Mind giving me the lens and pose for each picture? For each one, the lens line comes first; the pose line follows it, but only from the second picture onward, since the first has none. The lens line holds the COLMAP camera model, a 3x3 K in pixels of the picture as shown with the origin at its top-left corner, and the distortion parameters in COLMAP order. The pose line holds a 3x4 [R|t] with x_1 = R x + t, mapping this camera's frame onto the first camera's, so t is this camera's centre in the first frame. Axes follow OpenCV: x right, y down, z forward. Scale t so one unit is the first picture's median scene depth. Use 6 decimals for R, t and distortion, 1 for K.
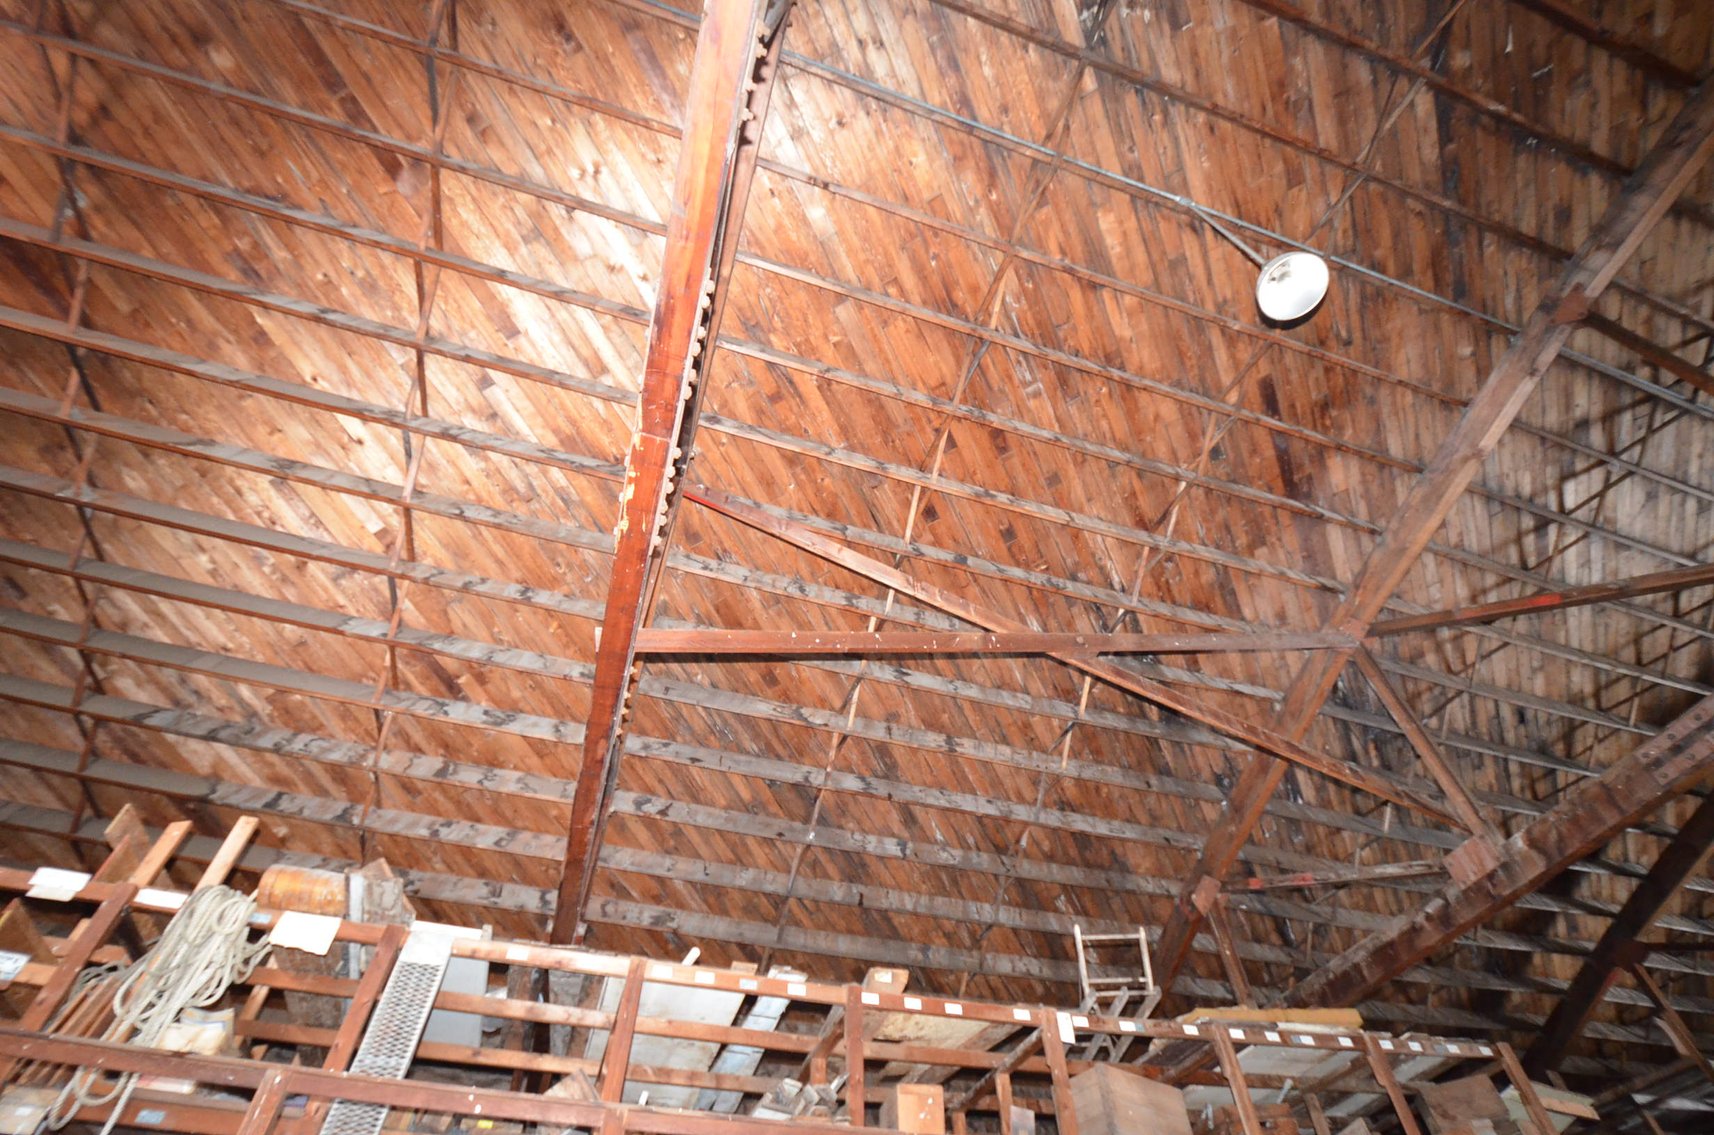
lens RADIAL K [[788.7, 0, 857.0], [0, 788.7, 567.5], [0, 0, 1]] dist [0.018870, -0.025227]
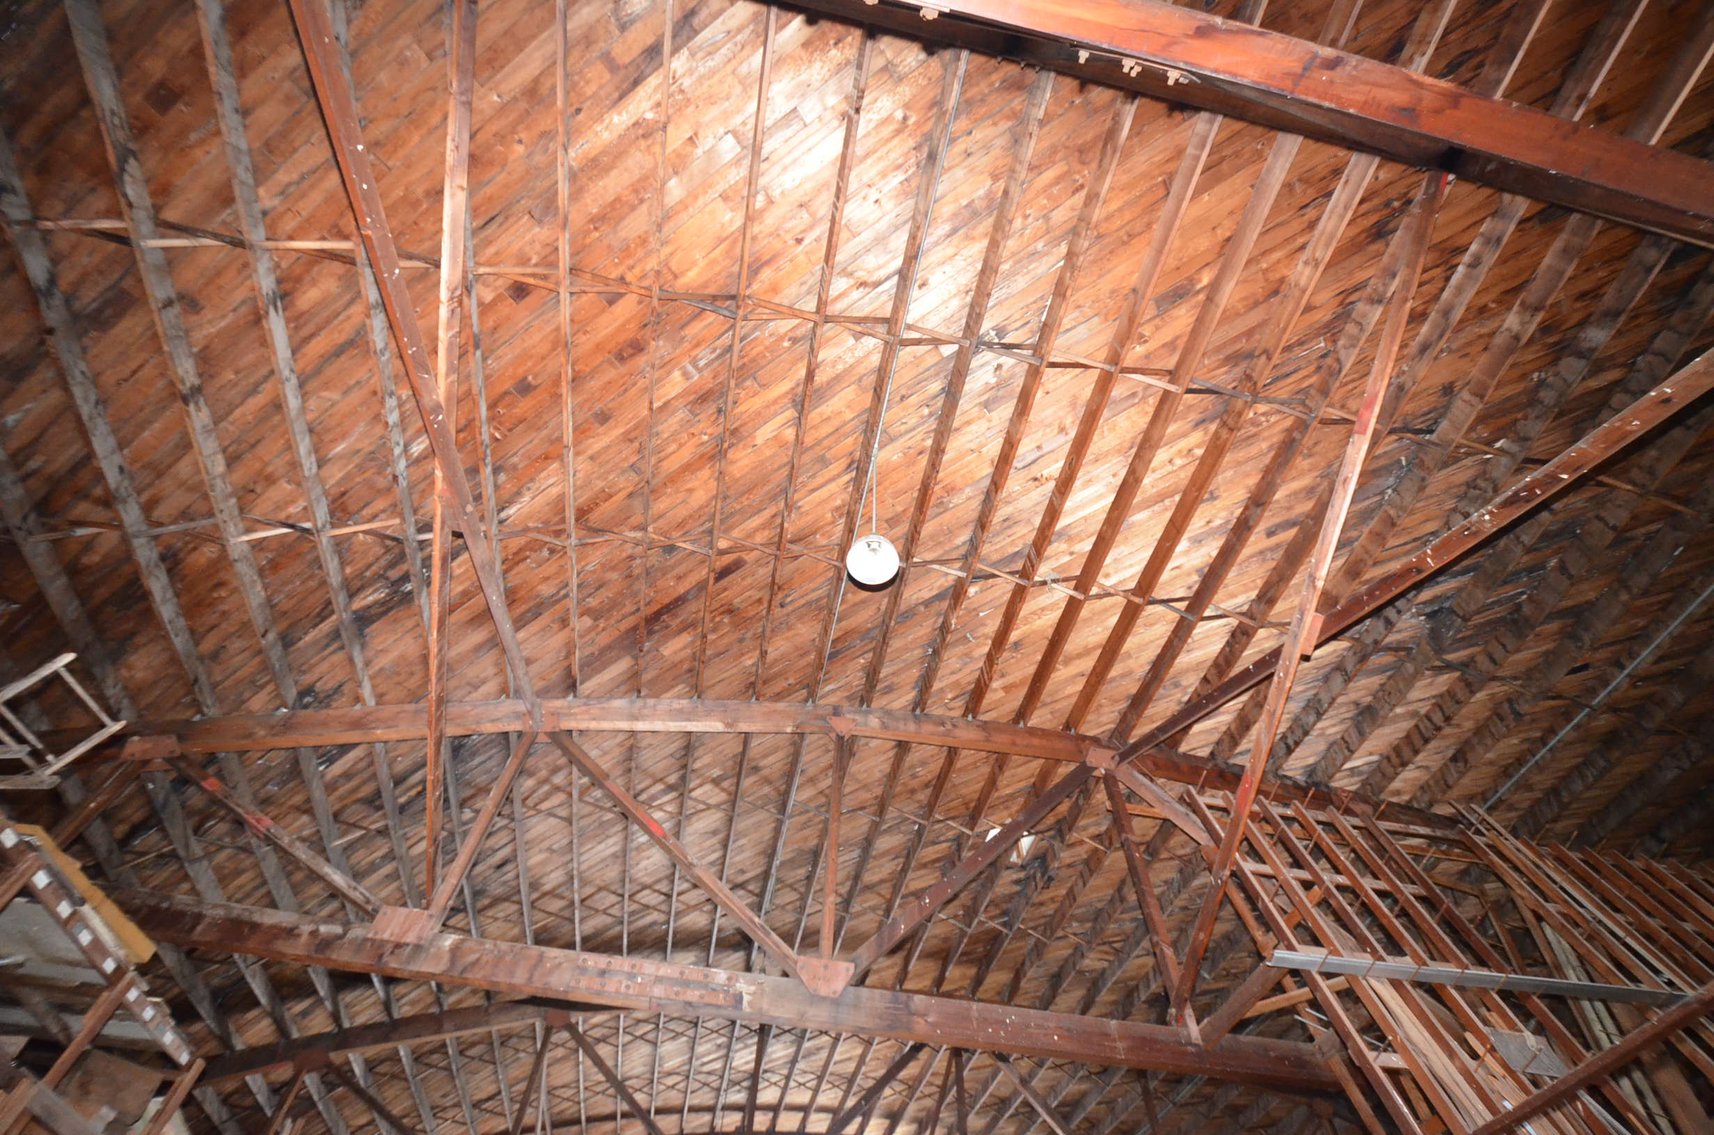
lens RADIAL K [[753.3, 0, 861.8], [0, 753.3, 563.9], [0, 0, 1]] dist [0.000635, -0.013404]
pose [[0.112074, 0.836335, 0.536640, -0.064495], [-0.789619, 0.402814, -0.462864, 0.154692], [-0.603276, -0.371866, 0.705531, 0.120728]]
